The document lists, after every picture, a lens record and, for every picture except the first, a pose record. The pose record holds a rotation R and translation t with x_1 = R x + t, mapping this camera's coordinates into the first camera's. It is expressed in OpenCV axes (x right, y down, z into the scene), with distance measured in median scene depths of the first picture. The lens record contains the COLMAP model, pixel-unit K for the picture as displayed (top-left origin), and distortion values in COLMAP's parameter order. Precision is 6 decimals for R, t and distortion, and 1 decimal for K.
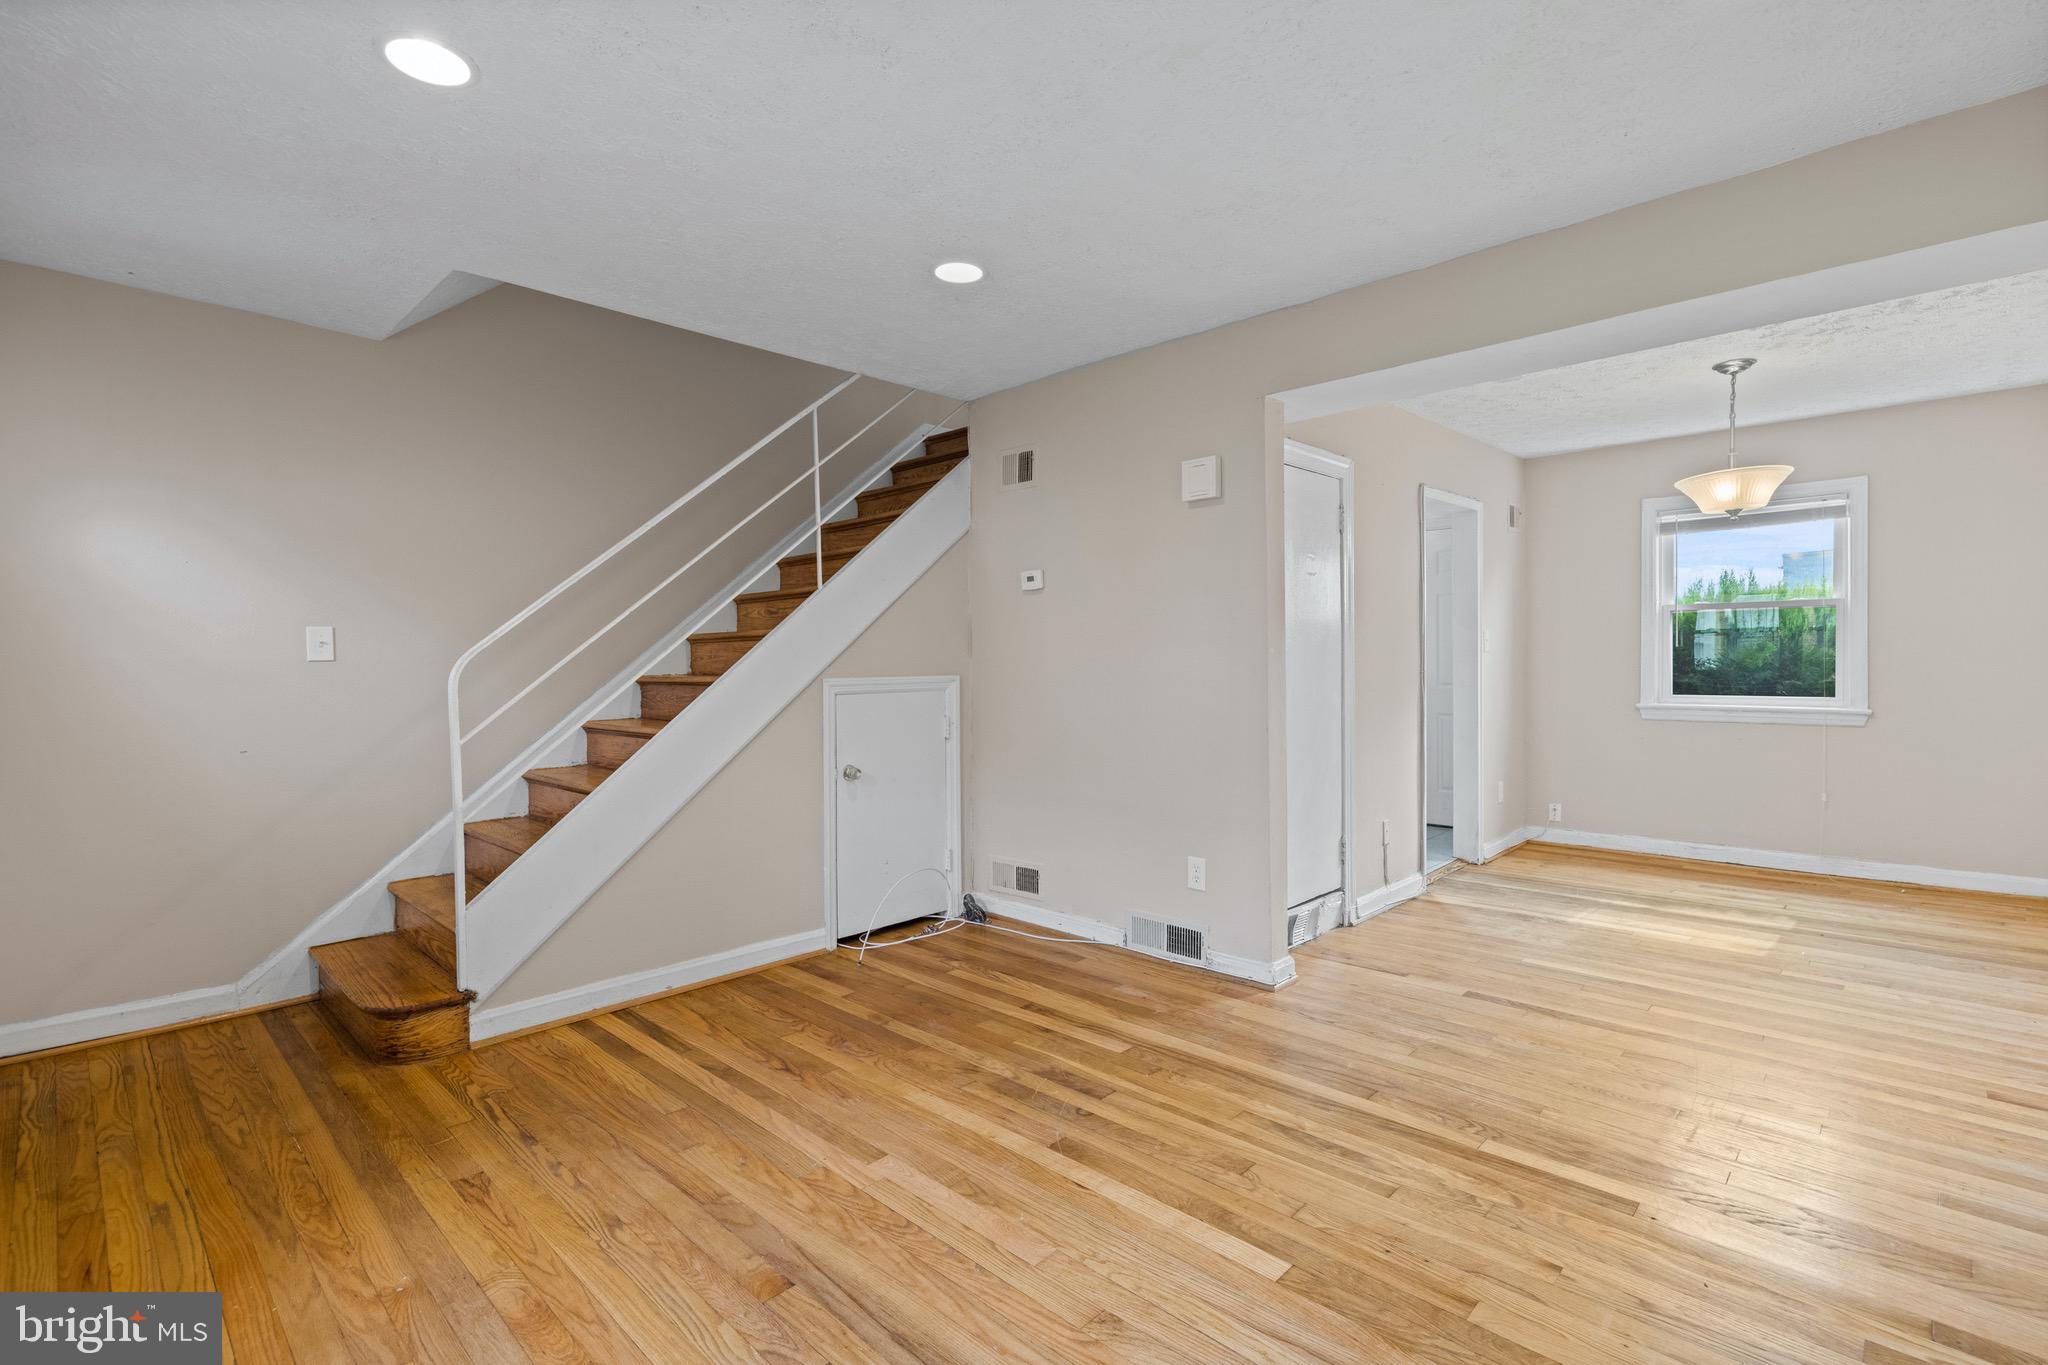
lens RADIAL K [[941.7, 0, 1012.3], [0, 941.7, 673.7], [0, 0, 1]] dist [-0.007306, 0.000628]
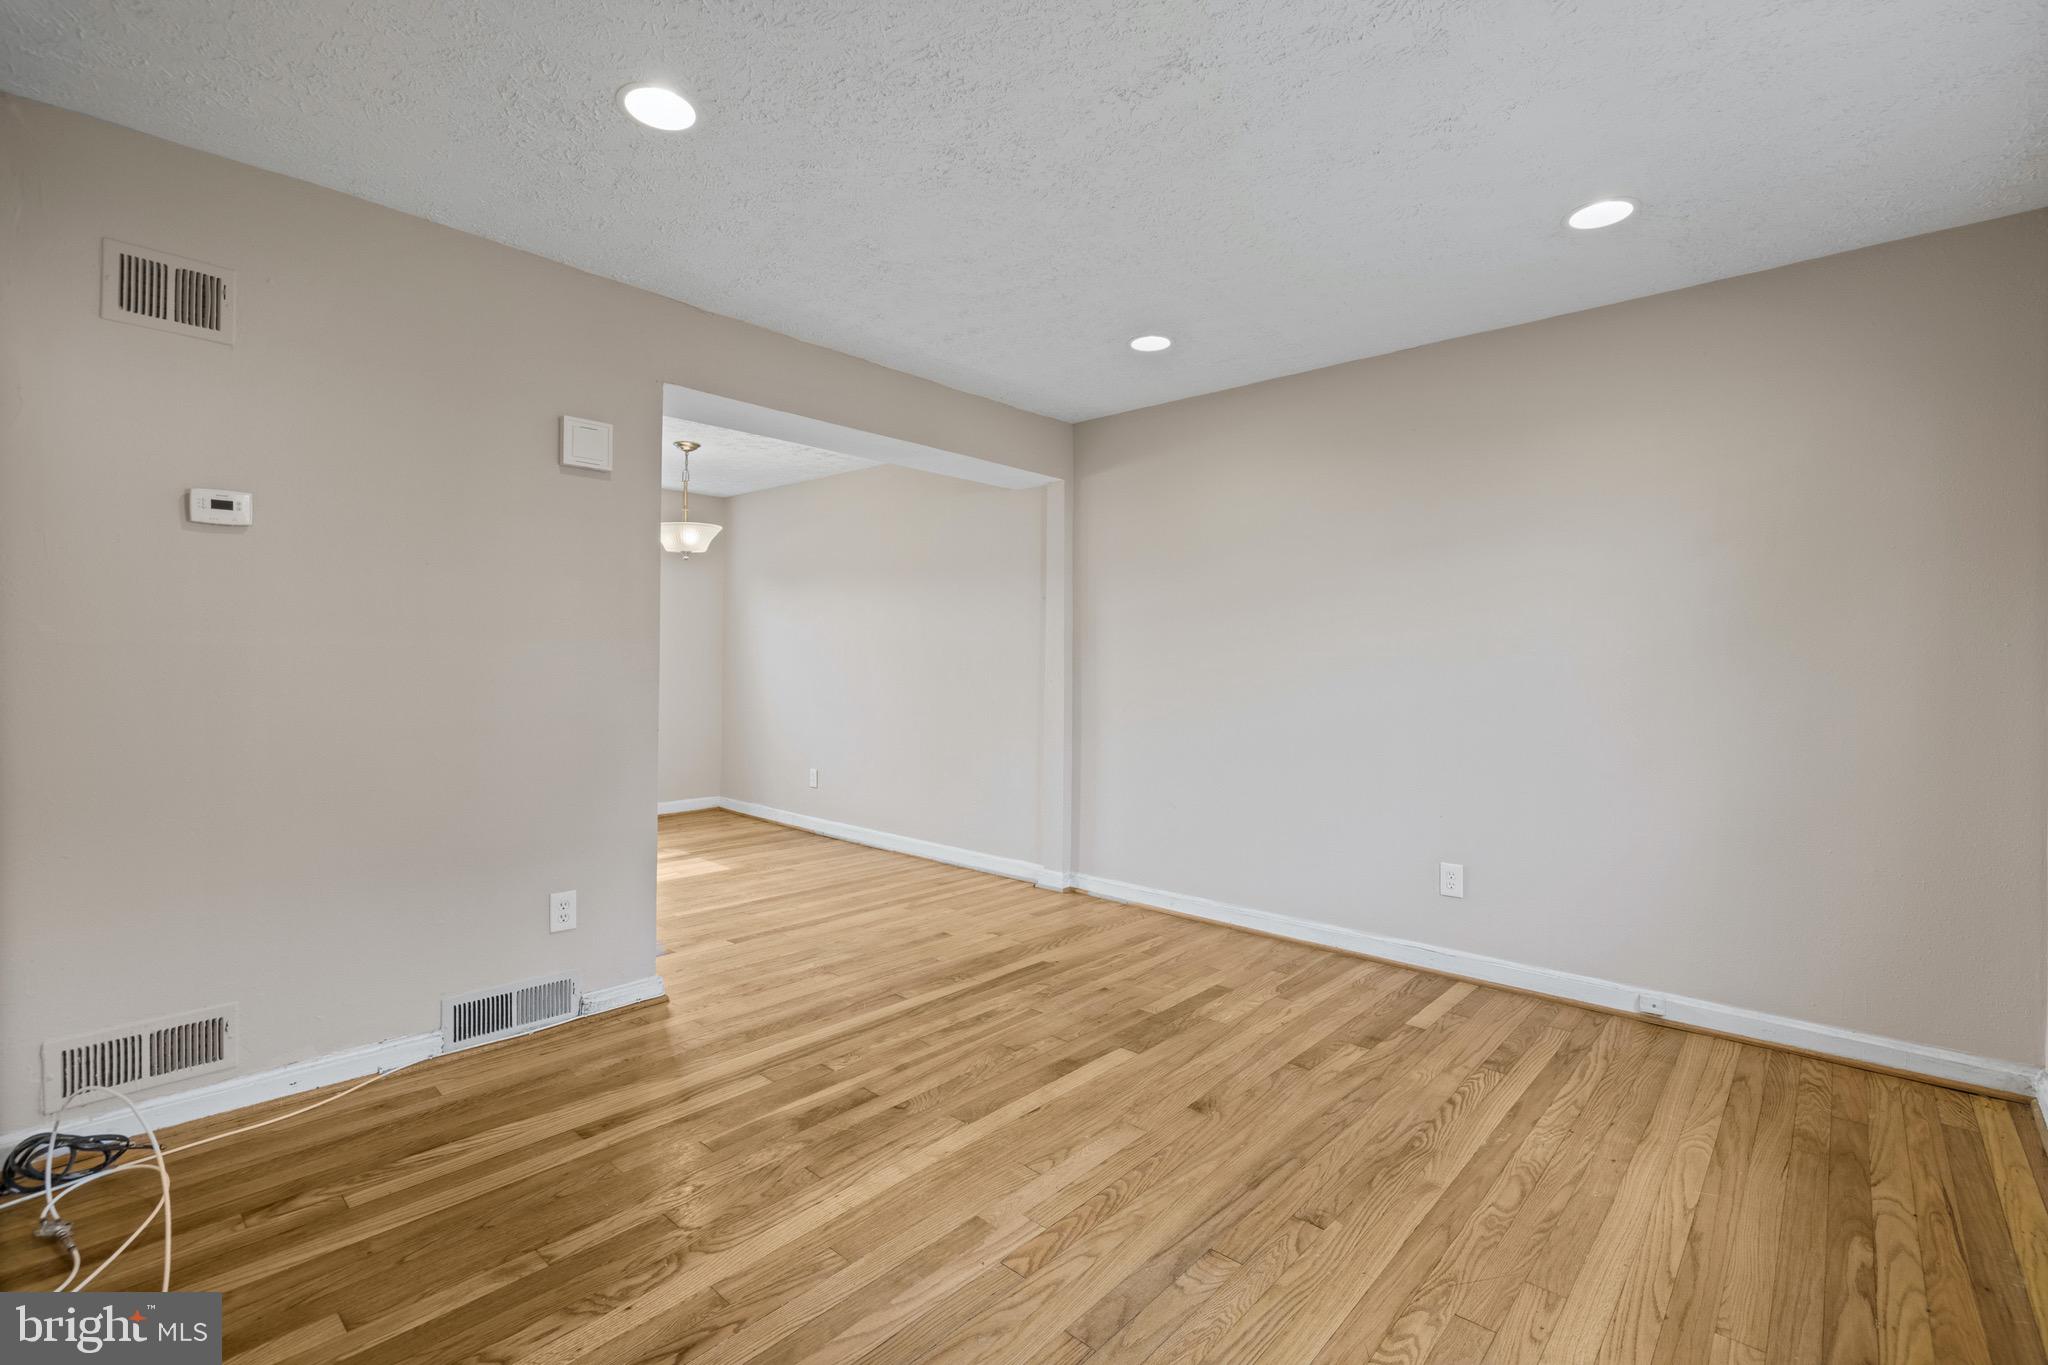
lens RADIAL K [[906.7, 0, 1019.0], [0, 906.7, 670.9], [0, 0, 1]] dist [-0.007838, 0.000365]
pose [[-0.032212, 0.000896, 0.999481, -0.551271], [0.000139, 1.000000, -0.000892, -0.000447], [-0.999481, 0.000110, -0.032212, 0.553161]]
